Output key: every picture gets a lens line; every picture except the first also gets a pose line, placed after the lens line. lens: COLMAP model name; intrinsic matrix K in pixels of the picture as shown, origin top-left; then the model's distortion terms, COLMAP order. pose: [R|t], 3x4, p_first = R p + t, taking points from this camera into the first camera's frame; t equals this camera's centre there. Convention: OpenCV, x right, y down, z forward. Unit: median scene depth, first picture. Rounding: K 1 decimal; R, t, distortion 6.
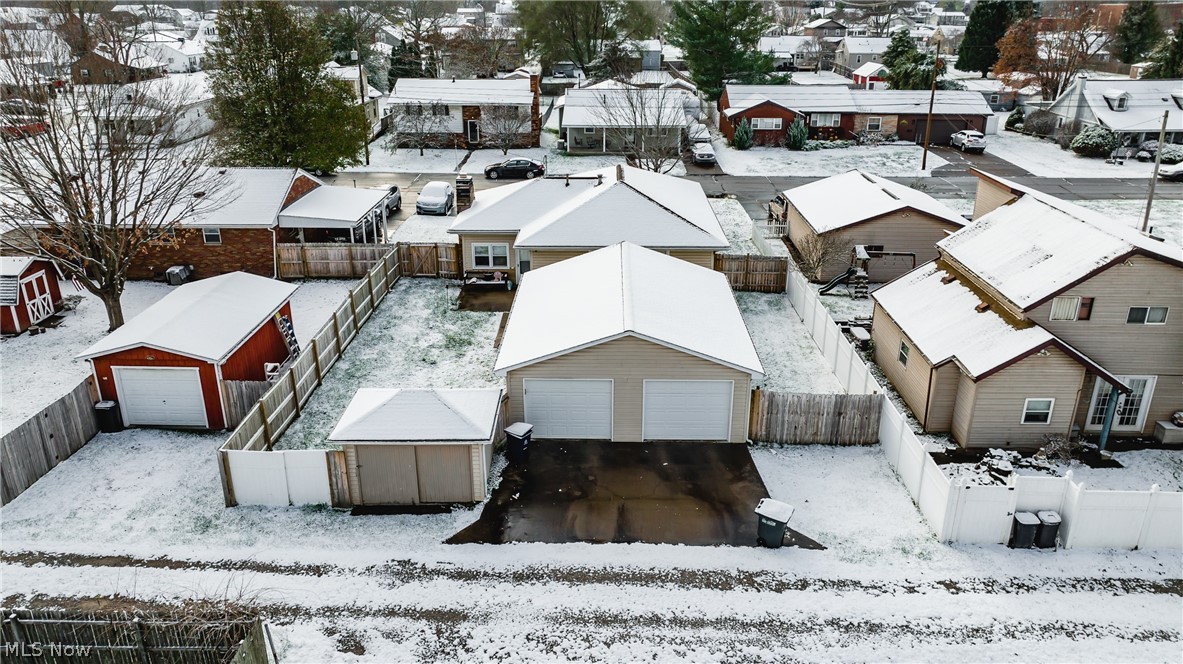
lens RADIAL K [[854.7, 0, 591.5], [0, 854.7, 332.0], [0, 0, 1]] dist [-0.013096, 0.006668]
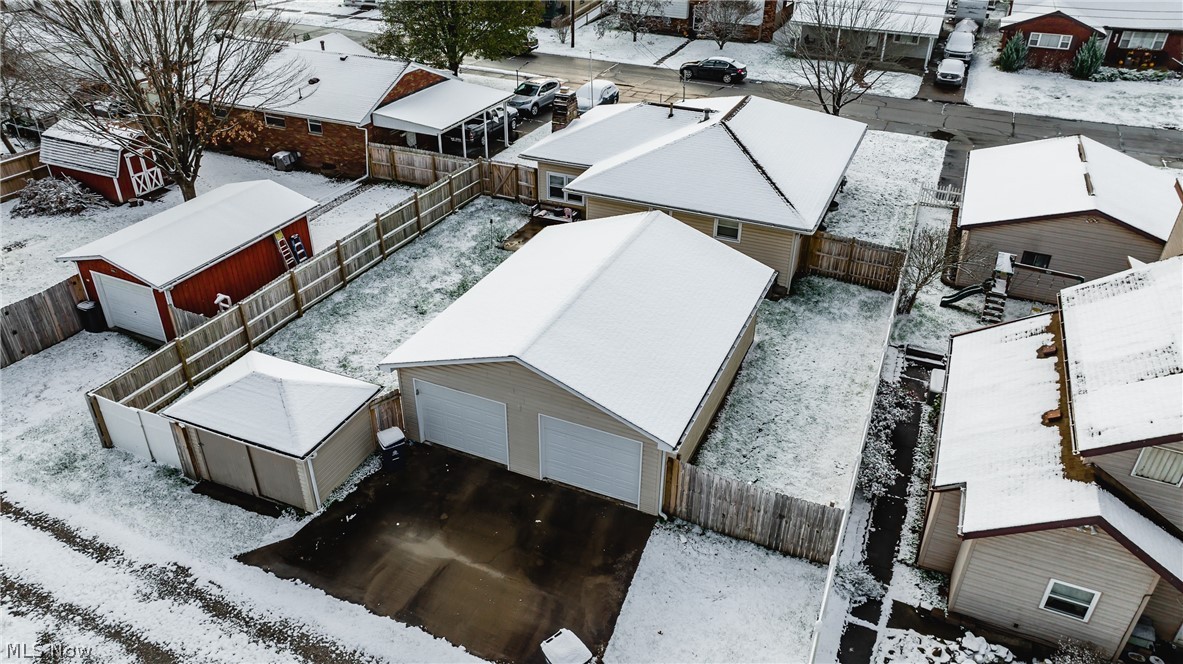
lens RADIAL K [[826.5, 0, 591.5], [0, 826.5, 332.0], [0, 0, 1]] dist [-0.027616, 0.027683]
pose [[0.923908, 0.207116, -0.321708, 0.246455], [-0.152593, 0.970515, 0.186590, -0.123965], [0.350869, -0.123302, 0.928272, 0.216419]]
